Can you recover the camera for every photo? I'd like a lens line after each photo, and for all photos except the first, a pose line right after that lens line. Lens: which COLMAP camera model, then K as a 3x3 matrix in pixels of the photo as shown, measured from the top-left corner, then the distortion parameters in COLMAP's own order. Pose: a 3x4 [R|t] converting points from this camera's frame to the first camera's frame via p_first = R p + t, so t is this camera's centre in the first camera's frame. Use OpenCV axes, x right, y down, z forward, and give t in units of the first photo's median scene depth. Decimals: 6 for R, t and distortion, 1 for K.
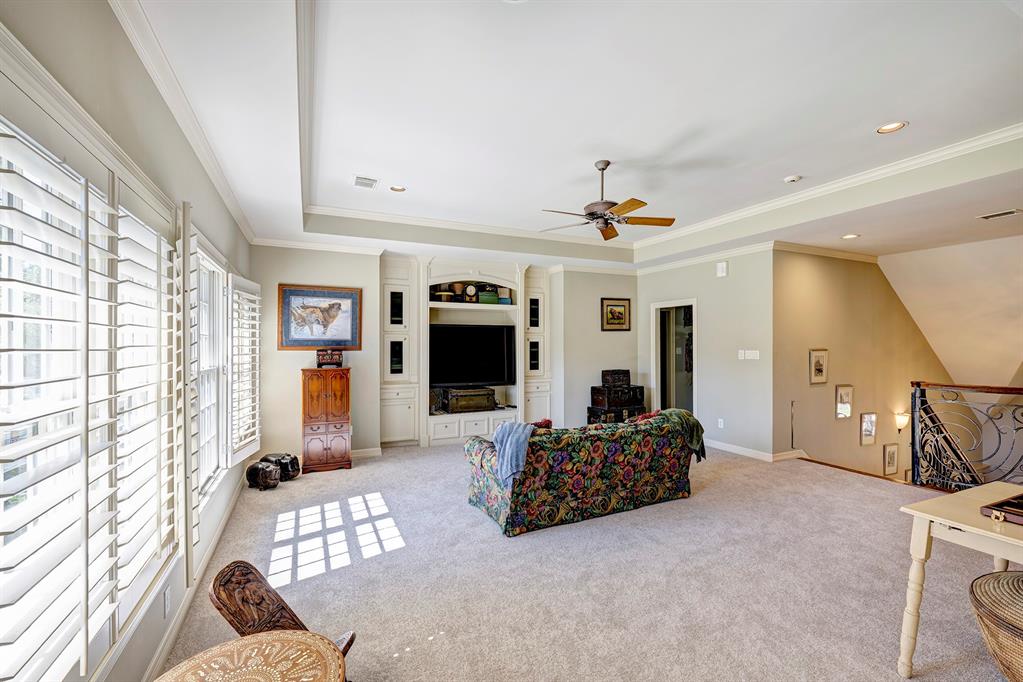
lens RADIAL K [[449.6, 0, 515.6], [0, 449.6, 341.4], [0, 0, 1]] dist [-0.002913, -0.000136]
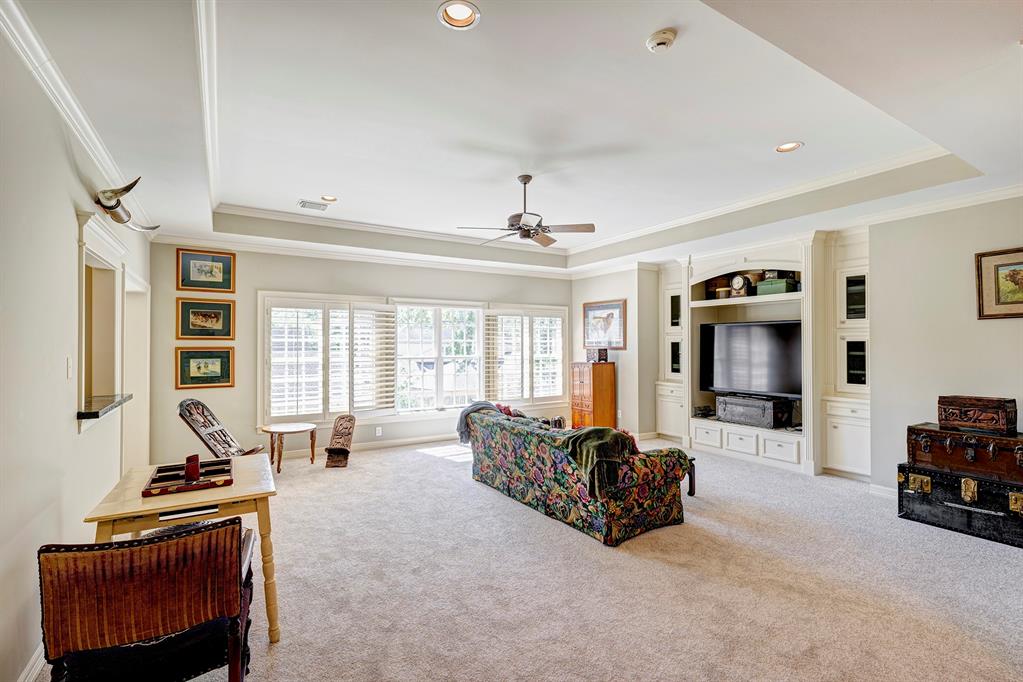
lens RADIAL K [[457.8, 0, 512.4], [0, 457.8, 343.1], [0, 0, 1]] dist [0.002602, 0.000209]
pose [[0.108131, -0.000595, -0.994137, 0.760560], [0.008075, 0.999967, 0.000280, -0.001151], [0.994104, -0.008058, 0.108132, 0.502091]]
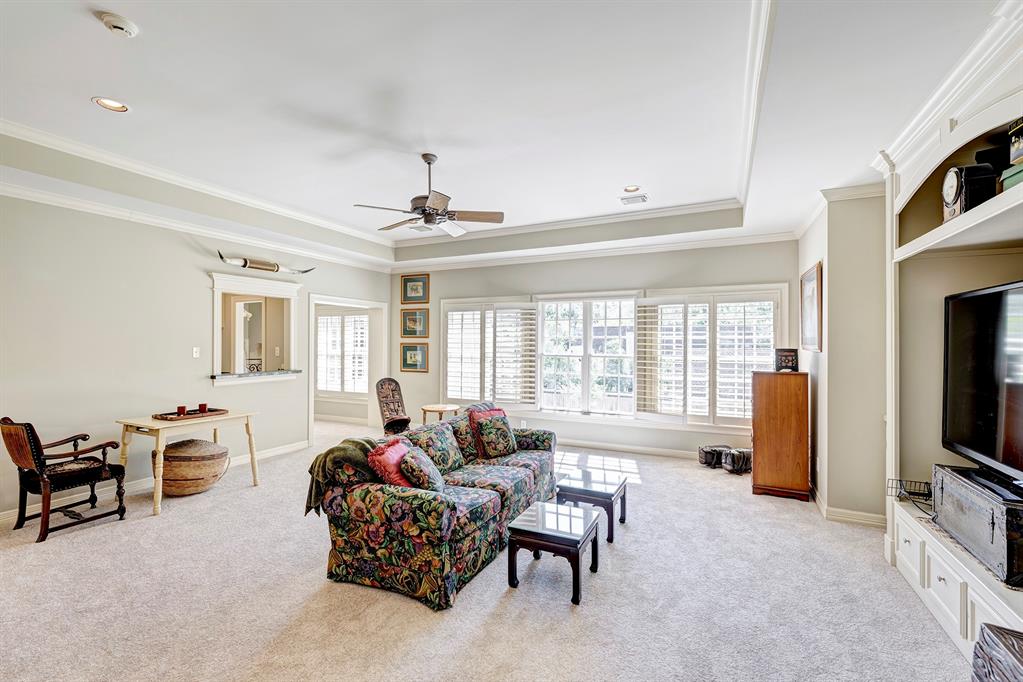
lens RADIAL K [[449.6, 0, 508.7], [0, 449.6, 342.9], [0, 0, 1]] dist [-0.002913, -0.000136]
pose [[-0.777581, 0.003234, -0.628774, 0.395504], [0.005082, 0.999986, -0.001141, 0.004478], [0.628762, -0.004083, -0.777587, 1.111155]]
